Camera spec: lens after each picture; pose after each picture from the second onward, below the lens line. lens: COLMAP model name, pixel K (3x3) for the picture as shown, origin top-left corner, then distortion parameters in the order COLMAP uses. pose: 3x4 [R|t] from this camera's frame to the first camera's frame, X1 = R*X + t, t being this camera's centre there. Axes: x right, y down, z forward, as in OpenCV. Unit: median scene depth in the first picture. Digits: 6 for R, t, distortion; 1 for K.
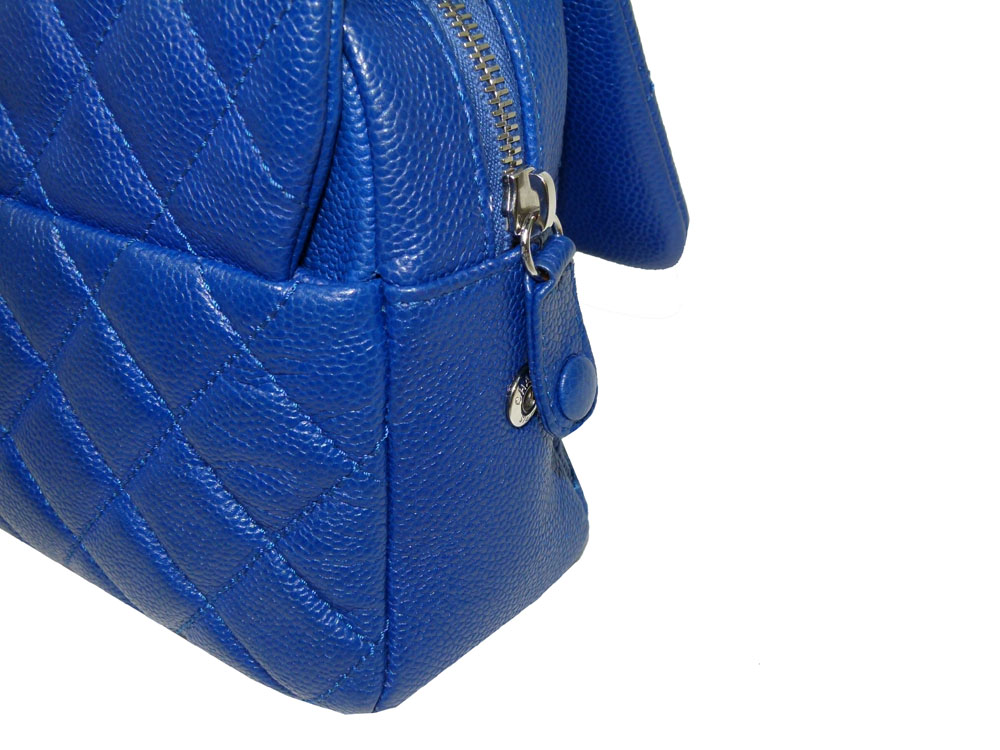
lens RADIAL K [[1269.2, 0, 497.3], [0, 1269.2, 376.6], [0, 0, 1]] dist [-0.086980, 0.000000]
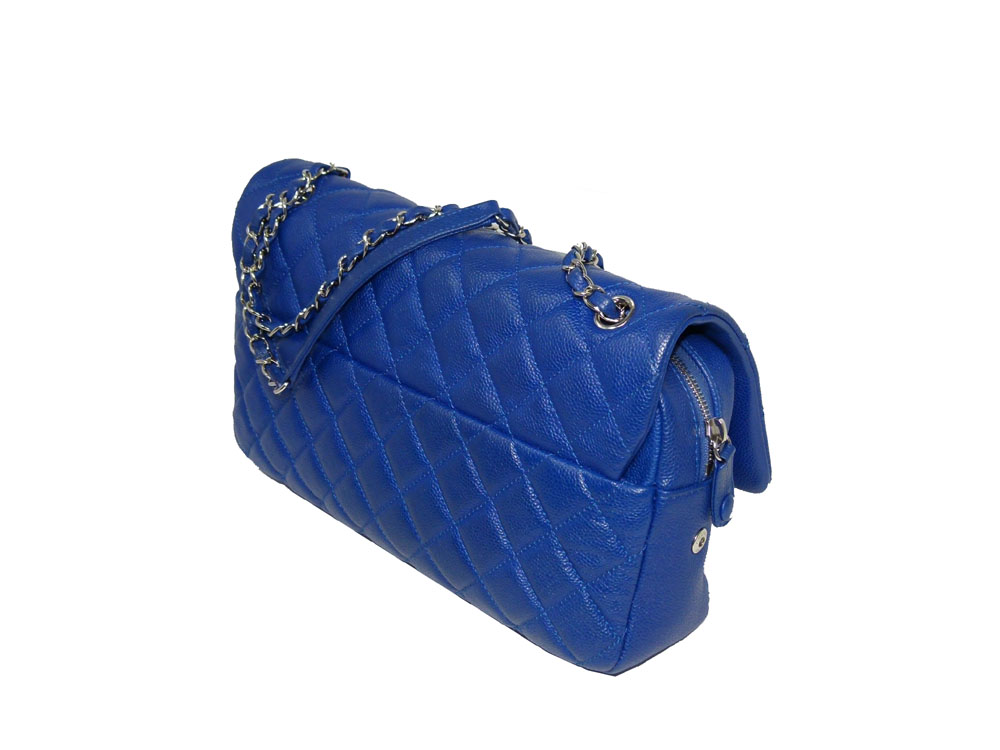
lens RADIAL K [[1269.2, 0, 501.7], [0, 1269.2, 372.6], [0, 0, 1]] dist [-0.086980, 0.000000]
pose [[0.988217, 0.142501, -0.055857, -0.283734], [-0.149046, 0.978950, -0.139435, 0.100961], [0.034811, 0.146117, 0.988655, -1.568348]]
